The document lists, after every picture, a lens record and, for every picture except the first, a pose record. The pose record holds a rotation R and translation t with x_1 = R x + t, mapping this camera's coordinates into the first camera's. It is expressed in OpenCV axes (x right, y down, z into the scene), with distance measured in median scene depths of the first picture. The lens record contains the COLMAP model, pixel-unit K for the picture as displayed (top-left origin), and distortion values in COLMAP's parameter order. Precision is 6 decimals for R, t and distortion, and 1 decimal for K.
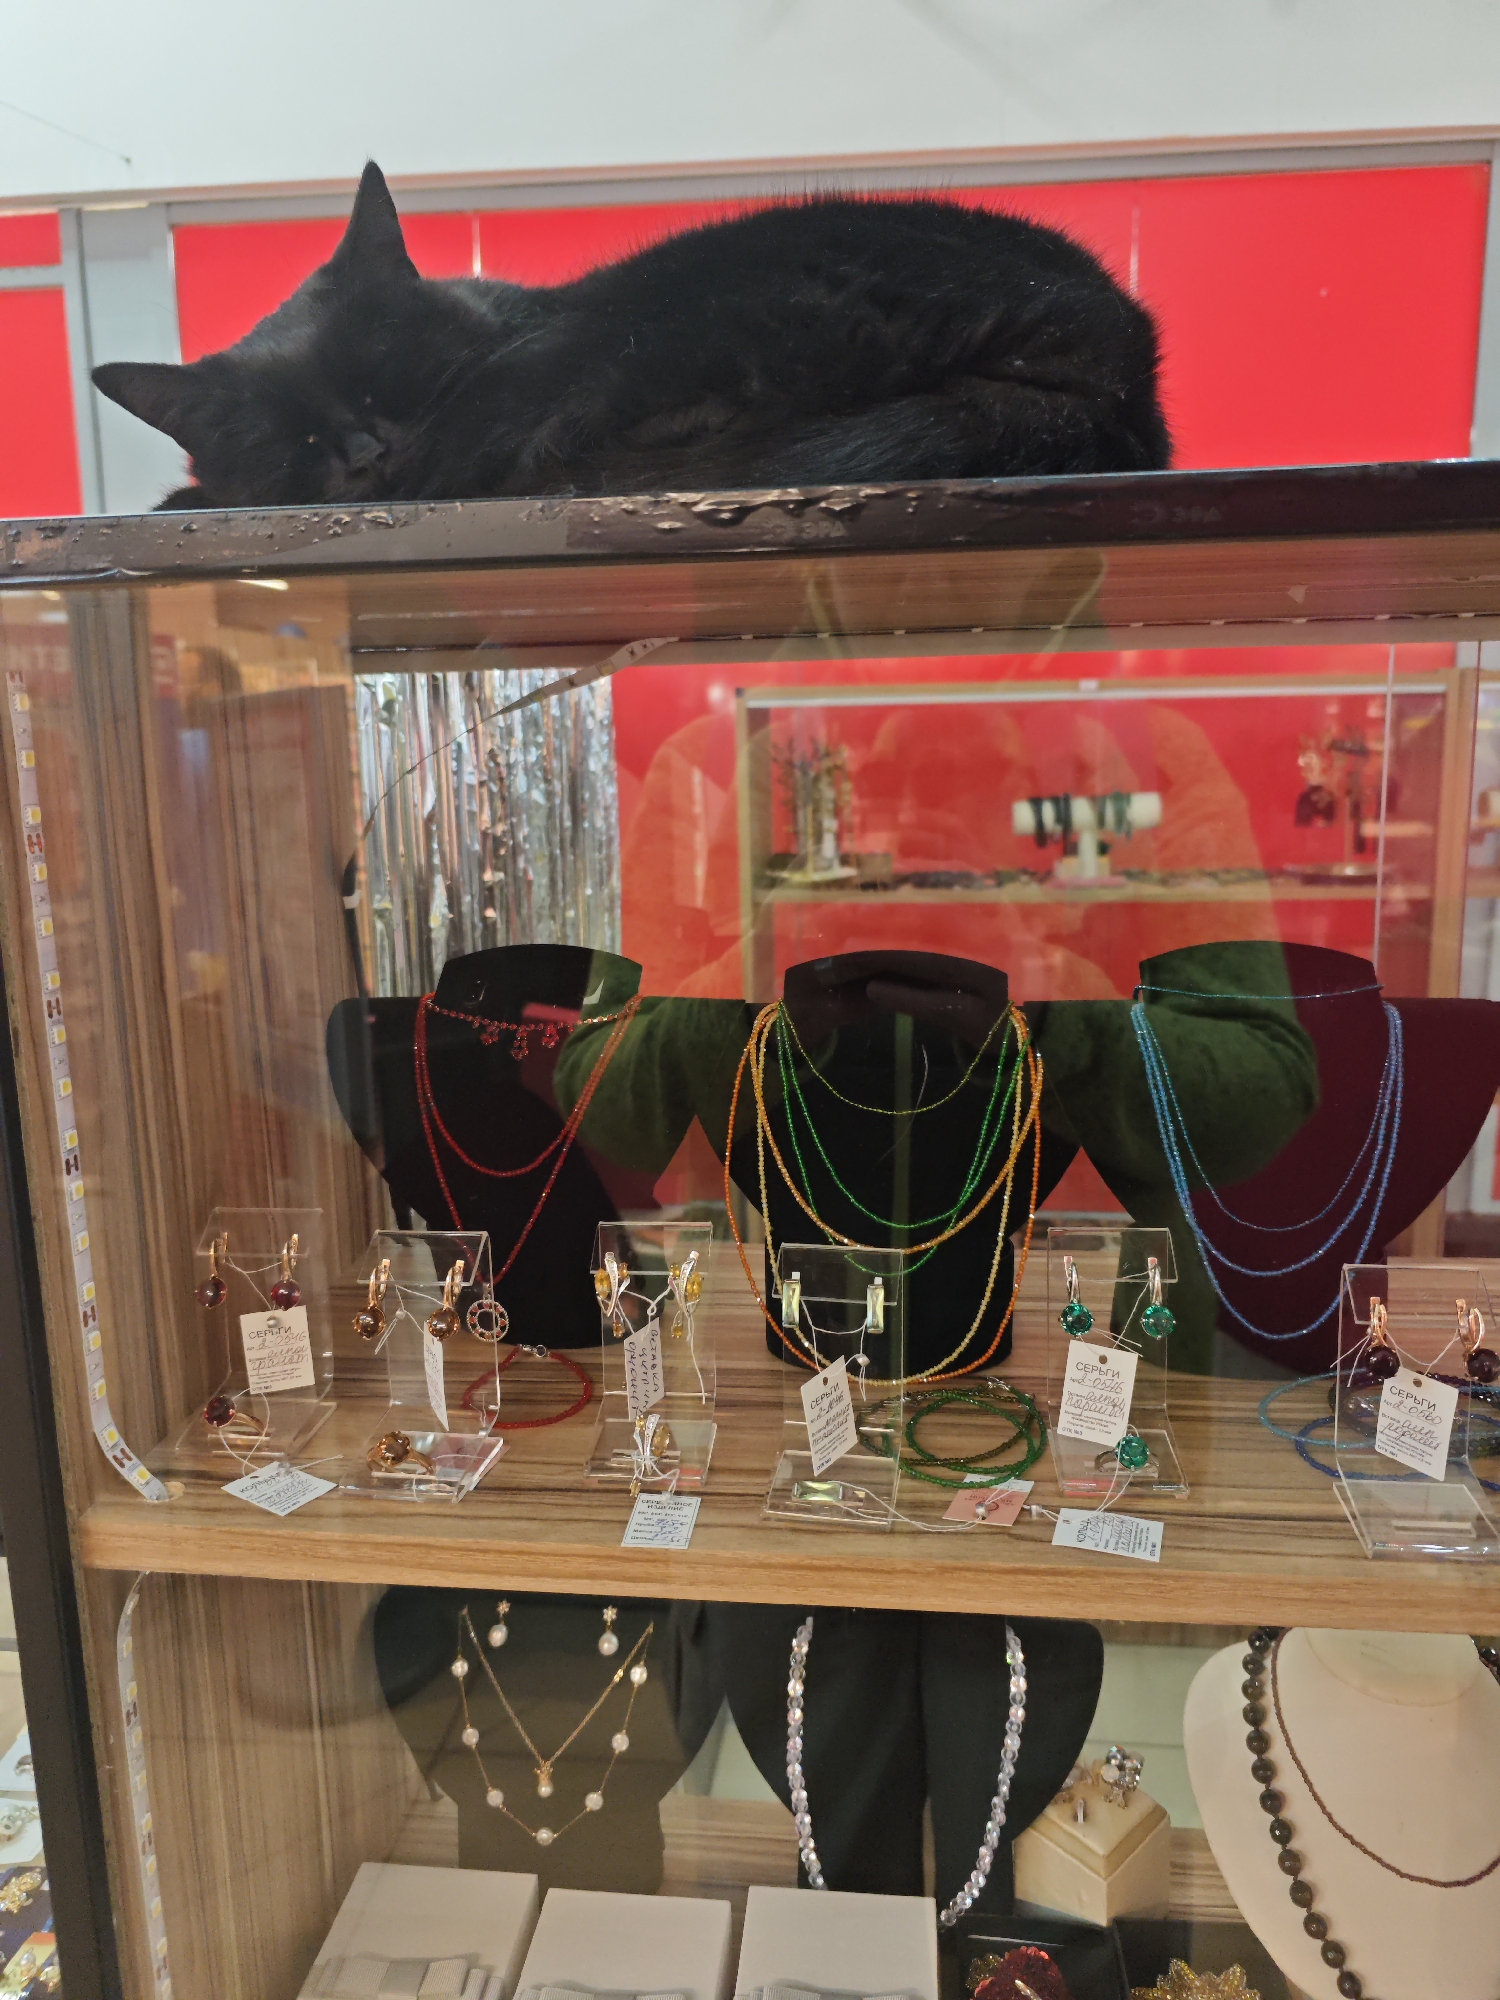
lens RADIAL K [[1472.2, 0, 750.0], [0, 1472.2, 1000.0], [0, 0, 1]] dist [0.041573, -0.059802]
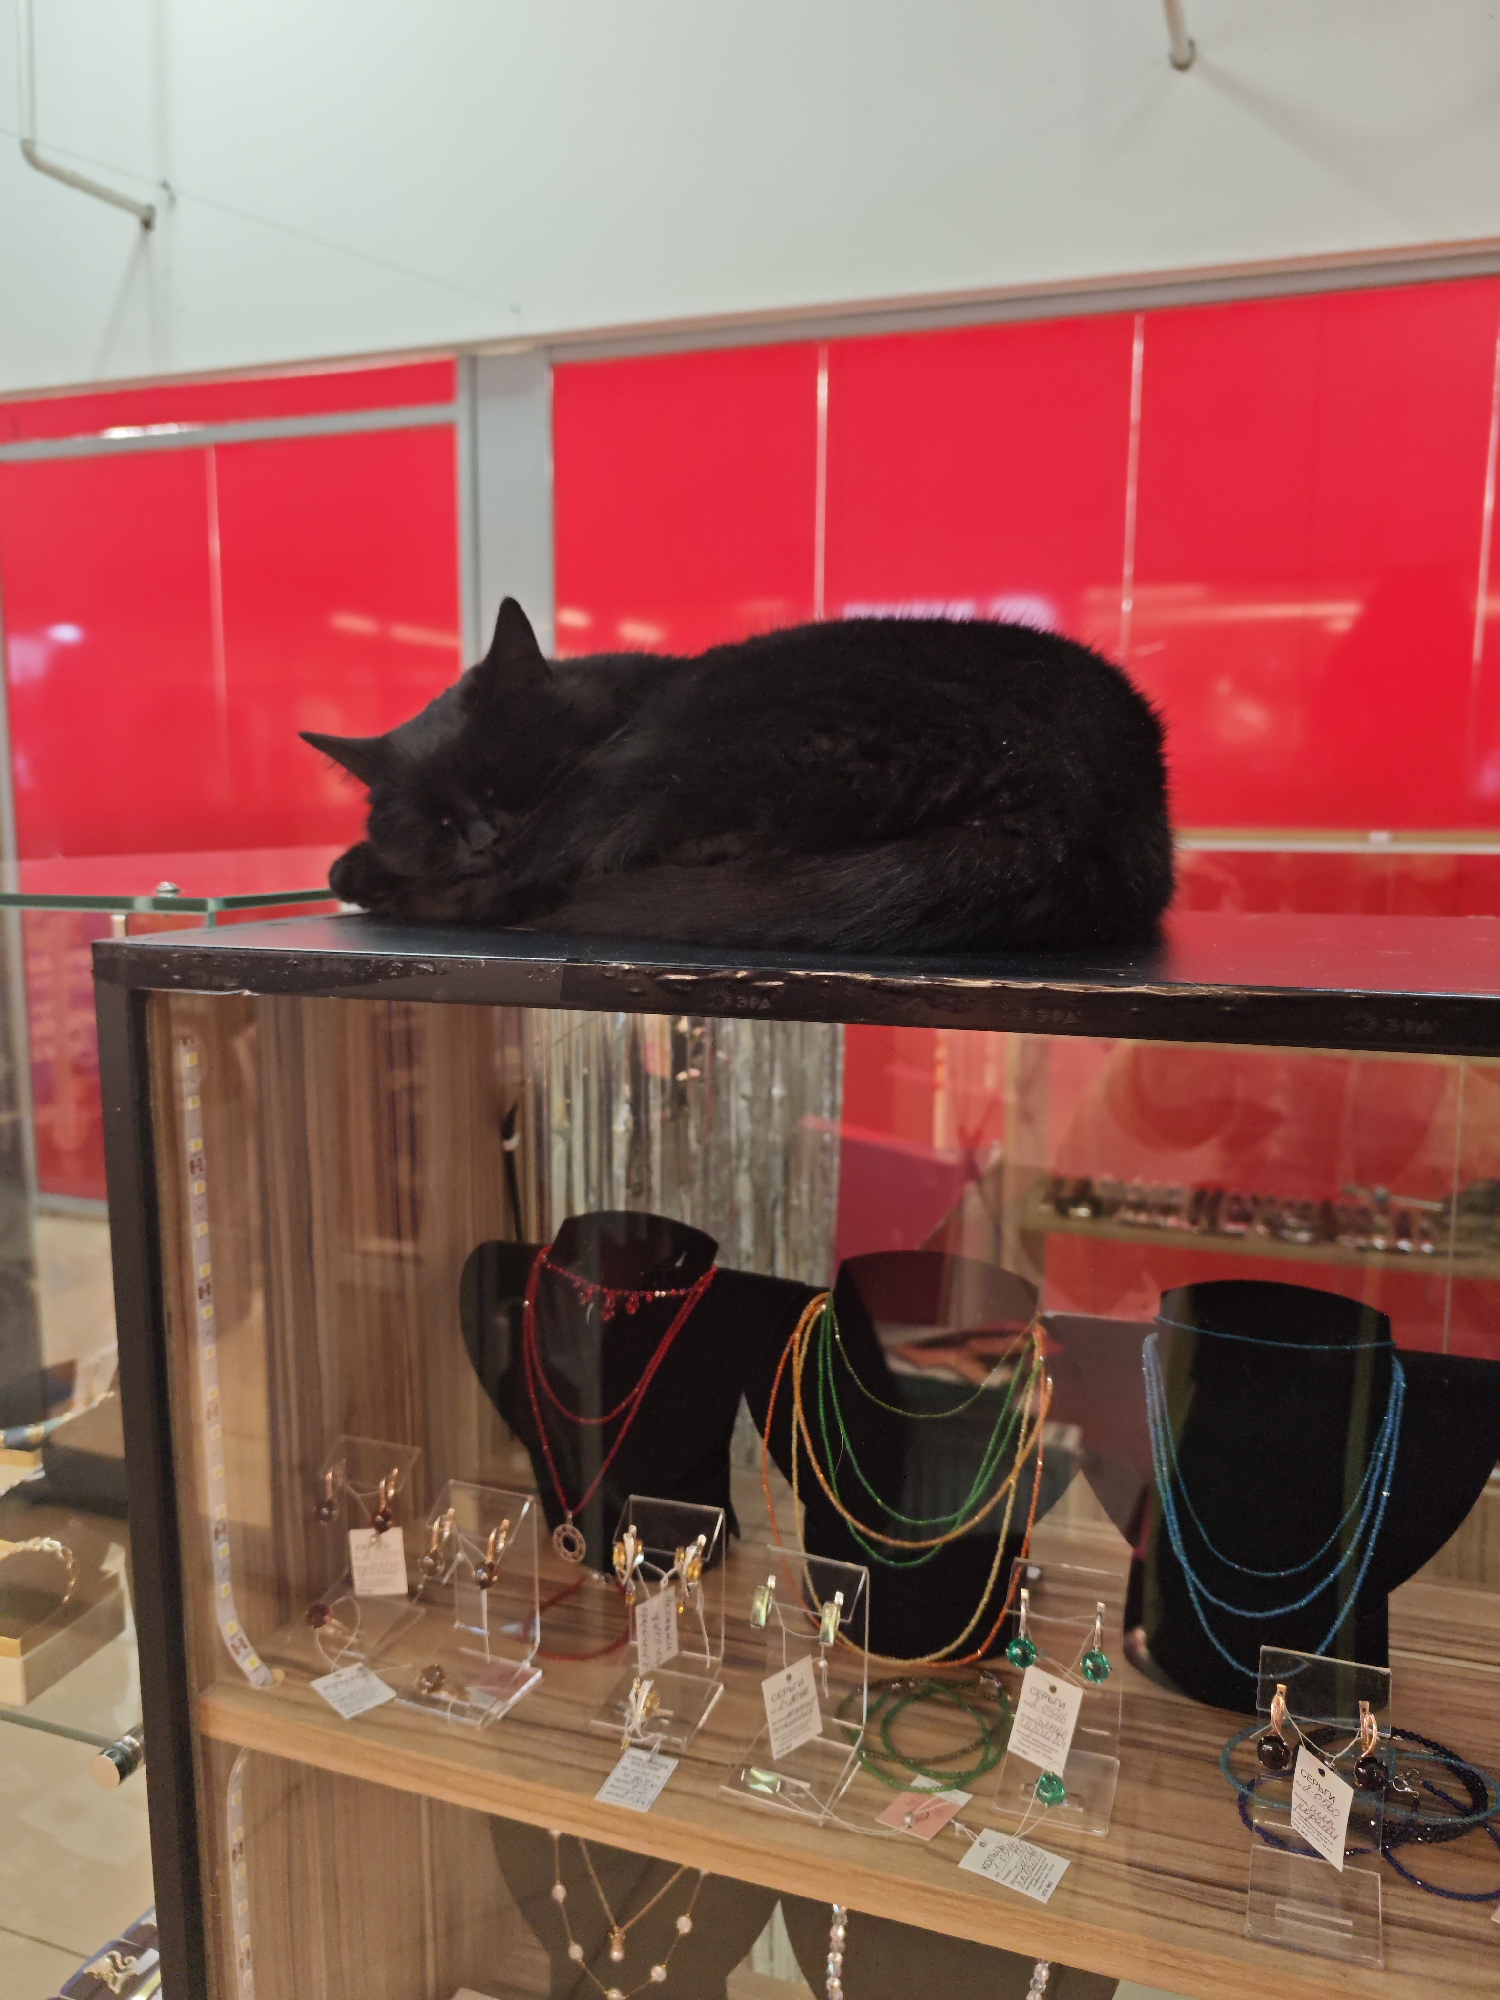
lens RADIAL K [[1490.7, 0, 750.0], [0, 1490.7, 1000.0], [0, 0, 1]] dist [-0.007871, 0.005472]
pose [[0.971957, 0.052344, -0.229261, 0.244416], [-0.061526, 0.997557, -0.033082, -0.211354], [0.226969, 0.046260, 0.972803, -0.139936]]
